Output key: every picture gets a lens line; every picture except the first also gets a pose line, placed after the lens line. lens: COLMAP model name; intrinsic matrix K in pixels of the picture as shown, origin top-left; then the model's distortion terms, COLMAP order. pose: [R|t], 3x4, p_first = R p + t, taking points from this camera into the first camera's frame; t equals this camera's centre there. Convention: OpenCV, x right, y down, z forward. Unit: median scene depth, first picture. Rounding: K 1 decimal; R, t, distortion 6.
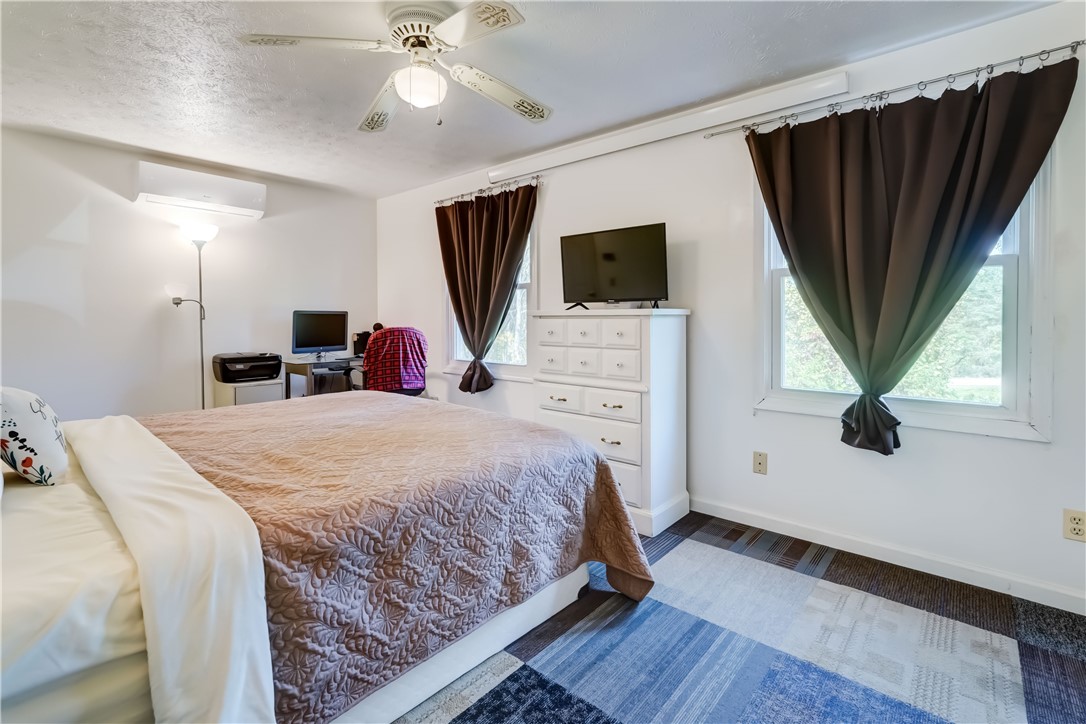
lens RADIAL K [[499.9, 0, 563.4], [0, 499.9, 313.7], [0, 0, 1]] dist [0.025358, -0.000072]
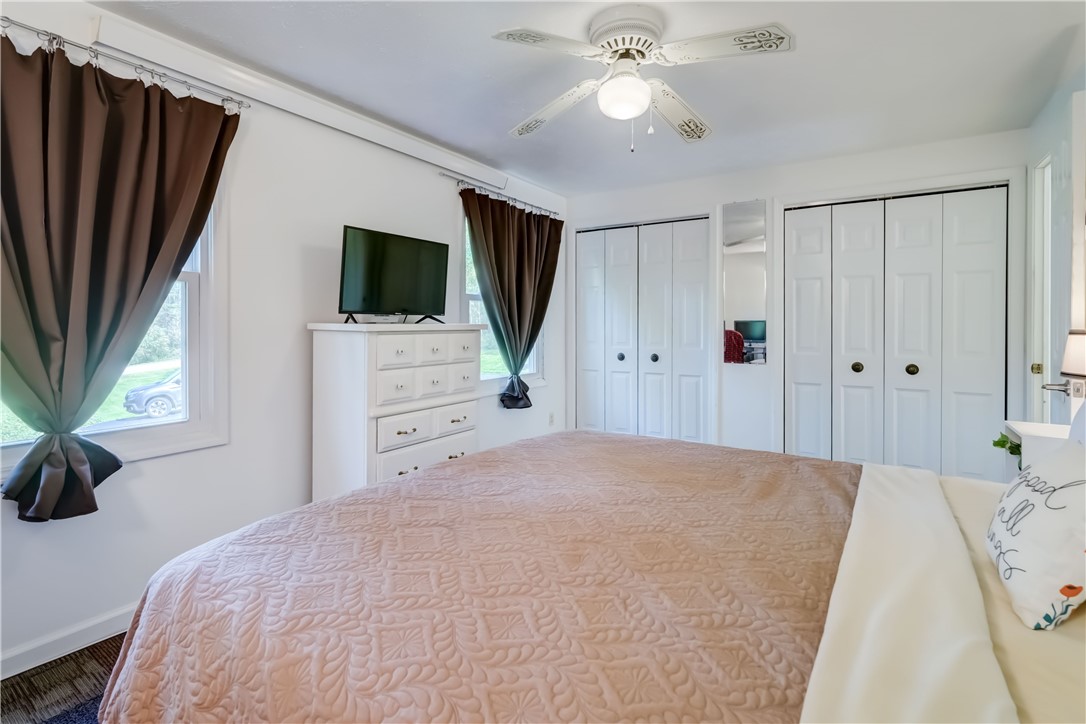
lens RADIAL K [[497.3, 0, 538.6], [0, 497.3, 339.4], [0, 0, 1]] dist [-0.001551, 0.000154]
pose [[-0.072424, -0.015261, 0.997257, -0.985777], [0.009343, 0.999829, 0.015978, 0.009409], [-0.997330, 0.010475, -0.072269, 0.993801]]
